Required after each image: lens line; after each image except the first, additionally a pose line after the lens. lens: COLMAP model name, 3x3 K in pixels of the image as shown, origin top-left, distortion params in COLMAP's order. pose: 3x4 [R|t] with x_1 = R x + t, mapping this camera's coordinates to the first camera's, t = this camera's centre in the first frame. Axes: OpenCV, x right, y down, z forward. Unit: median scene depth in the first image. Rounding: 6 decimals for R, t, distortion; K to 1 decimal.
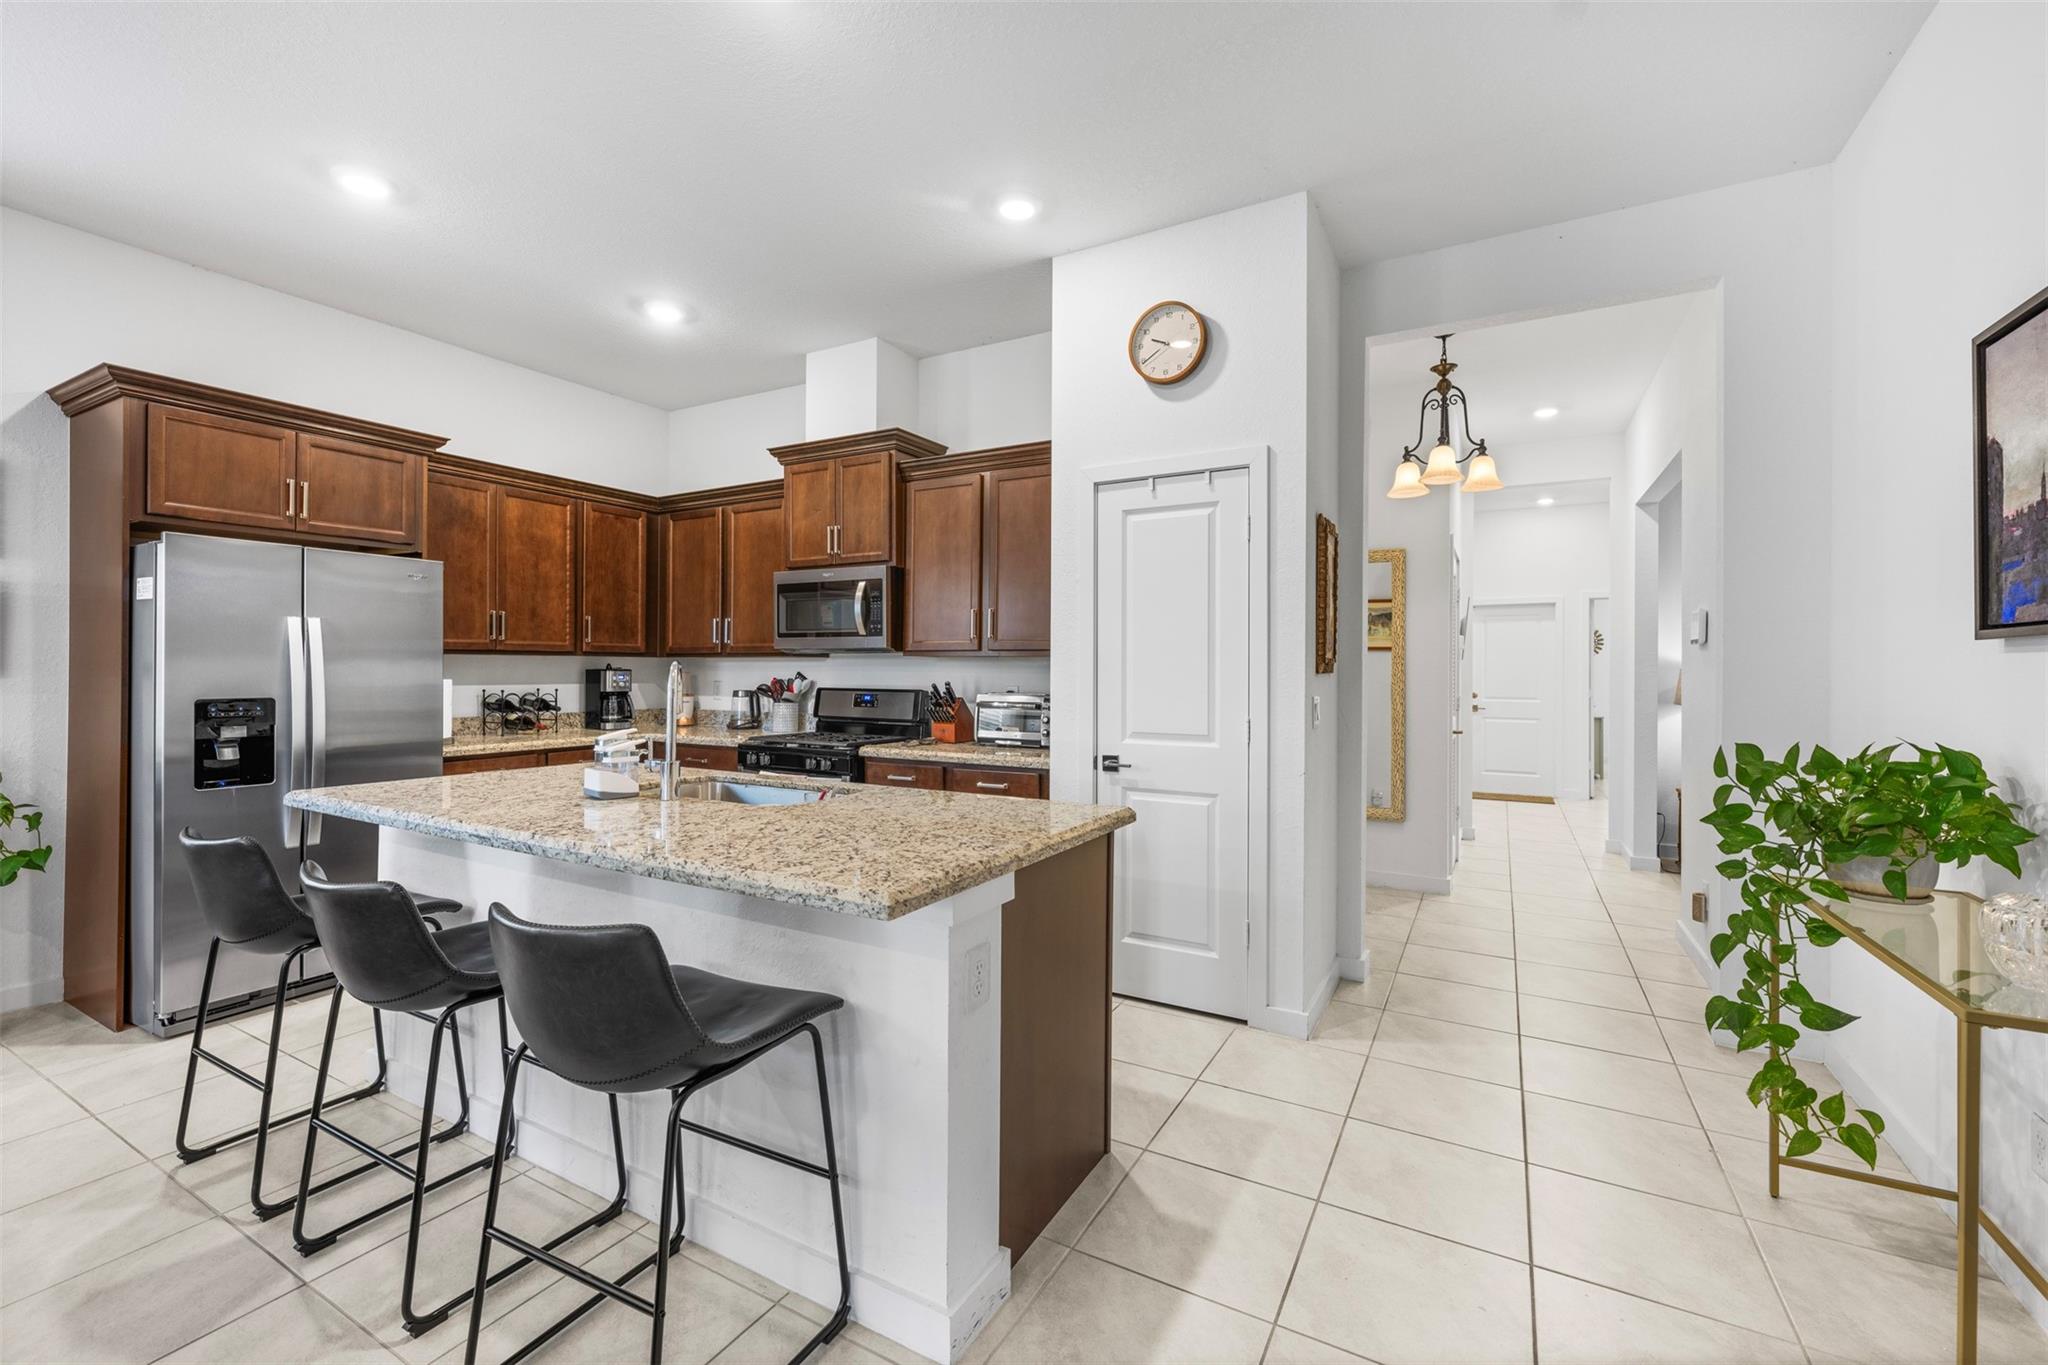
lens RADIAL K [[842.6, 0, 1033.0], [0, 842.6, 668.9], [0, 0, 1]] dist [-0.002257, 0.000599]
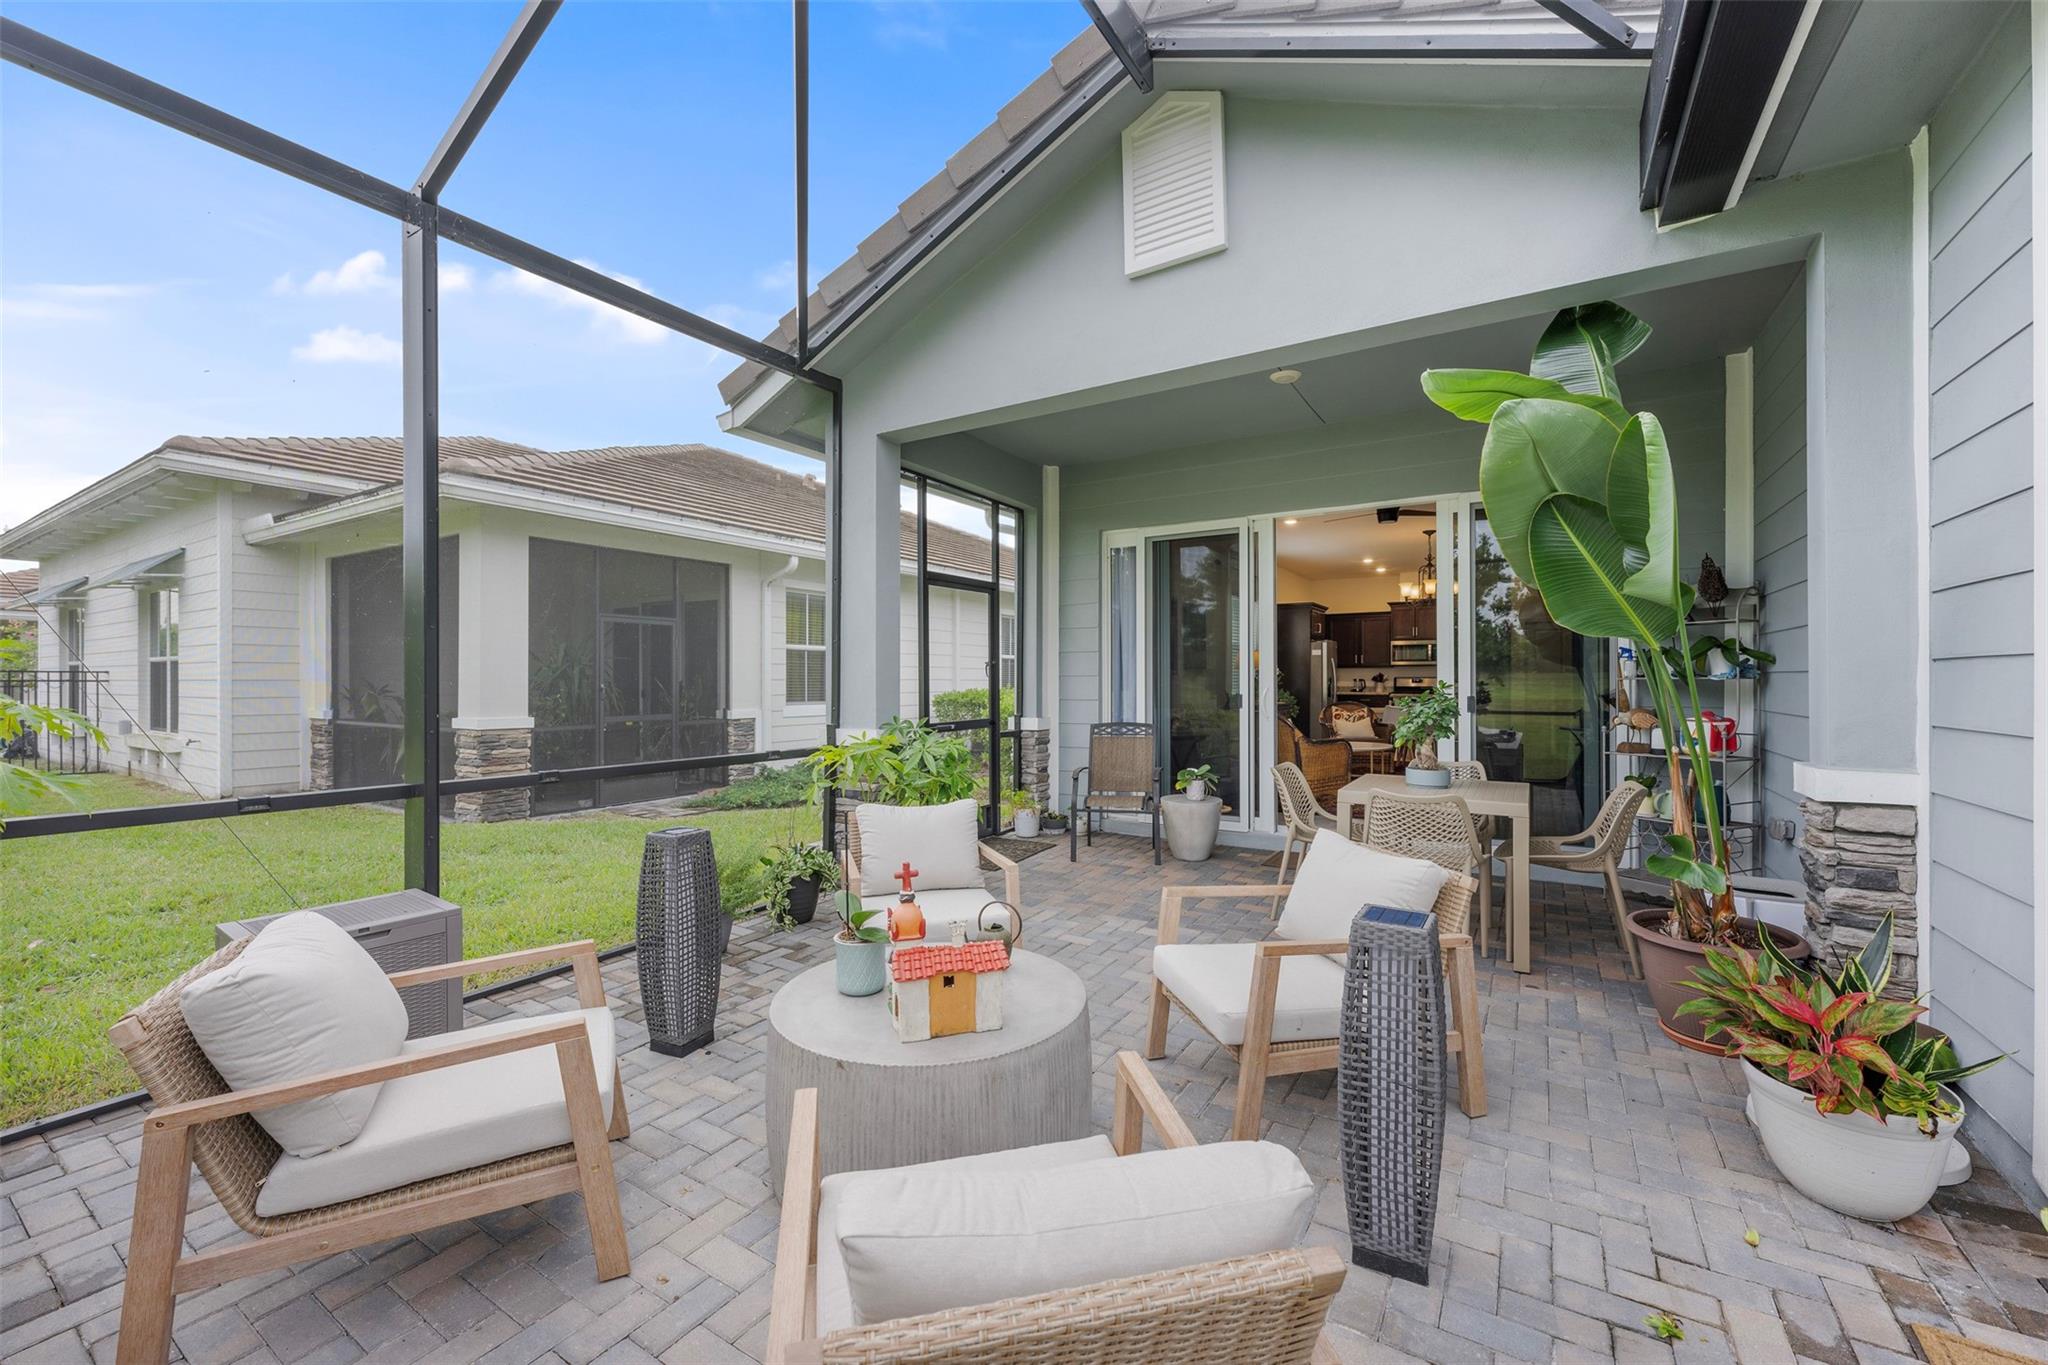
lens RADIAL K [[817.0, 0, 1022.7], [0, 817.0, 685.9], [0, 0, 1]] dist [-0.001724, 0.000306]
pose [[0.998139, -0.006837, -0.060603, -2.014410], [0.006864, 0.999976, 0.000246, 0.060391], [0.060600, -0.000662, 0.998162, -2.908604]]
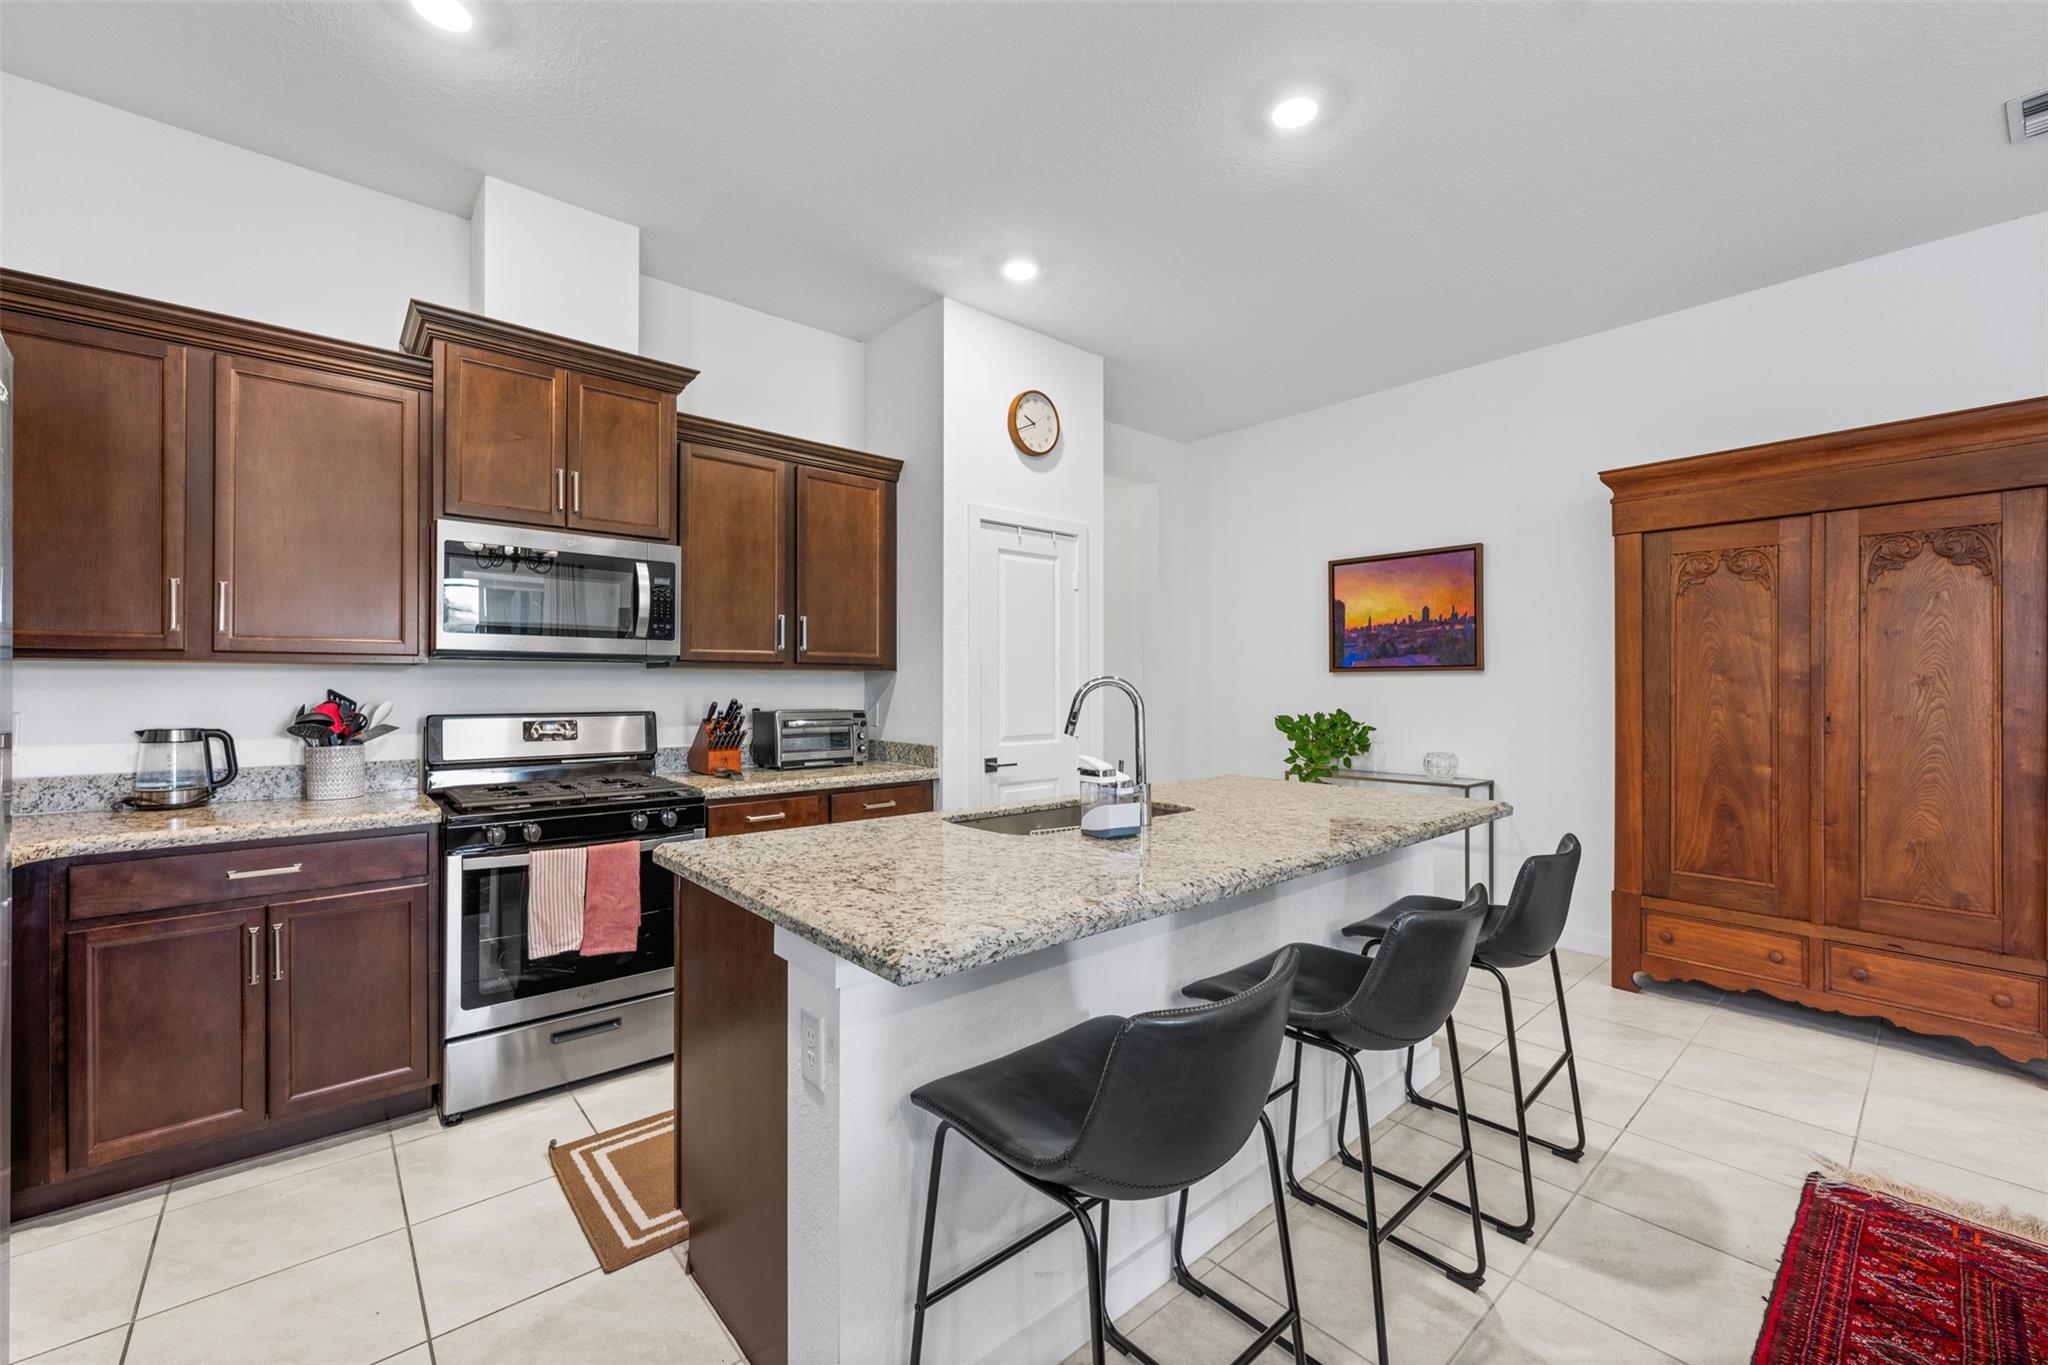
lens RADIAL K [[817.0, 0, 1013.0], [0, 817.0, 682.6], [0, 0, 1]] dist [-0.001724, 0.000306]
pose [[0.343031, -0.000770, 0.939324, -0.926458], [0.000425, 1.000000, 0.000665, -0.001831], [-0.939324, 0.000171, 0.343031, 0.571717]]
